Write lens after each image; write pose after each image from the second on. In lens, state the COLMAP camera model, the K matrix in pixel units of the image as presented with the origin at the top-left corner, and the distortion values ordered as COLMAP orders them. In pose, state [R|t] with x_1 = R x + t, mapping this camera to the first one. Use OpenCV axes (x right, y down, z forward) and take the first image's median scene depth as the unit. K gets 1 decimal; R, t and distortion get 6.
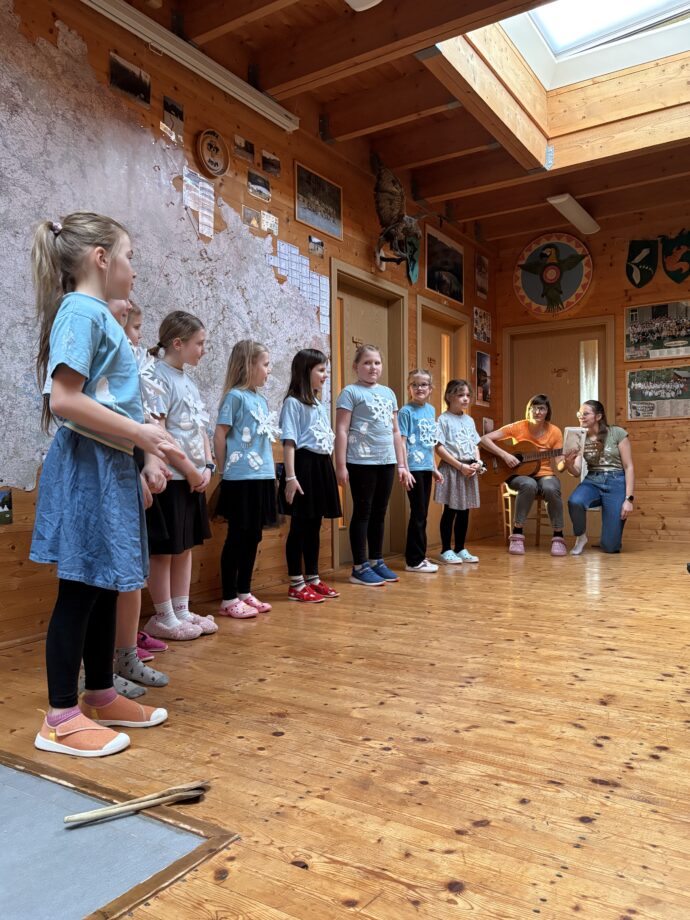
lens RADIAL K [[721.5, 0, 341.3], [0, 721.5, 468.5], [0, 0, 1]] dist [0.019843, -0.003604]
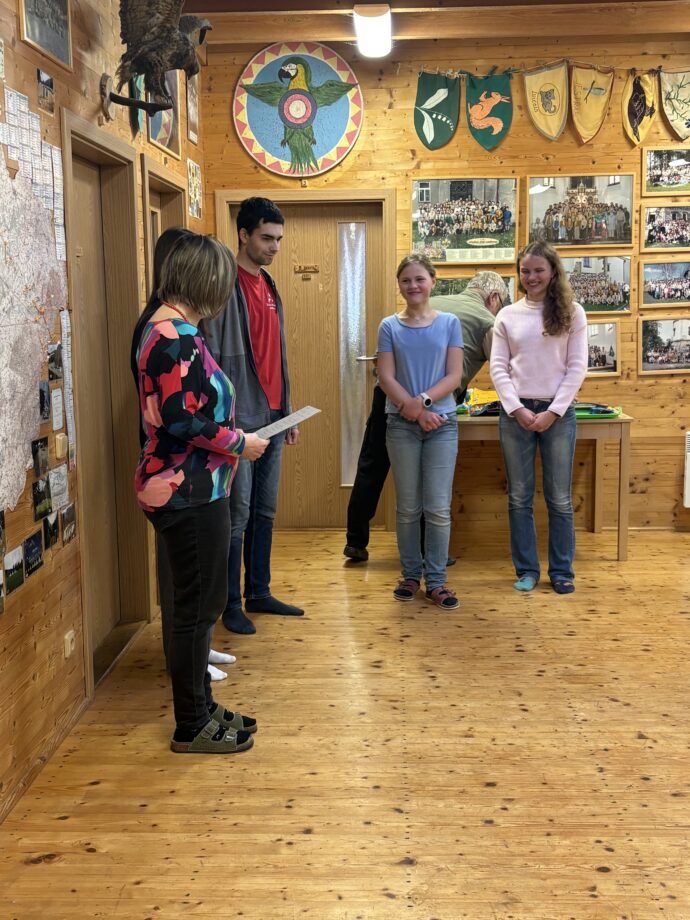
lens RADIAL K [[1132.6, 0, 340.0], [0, 1132.6, 461.4], [0, 0, 1]] dist [0.165078, -0.525159]
pose [[0.861537, -0.073984, 0.502276, -0.300080], [0.004904, 0.990492, 0.137485, -0.173299], [-0.507672, -0.115985, 0.853708, 0.202697]]
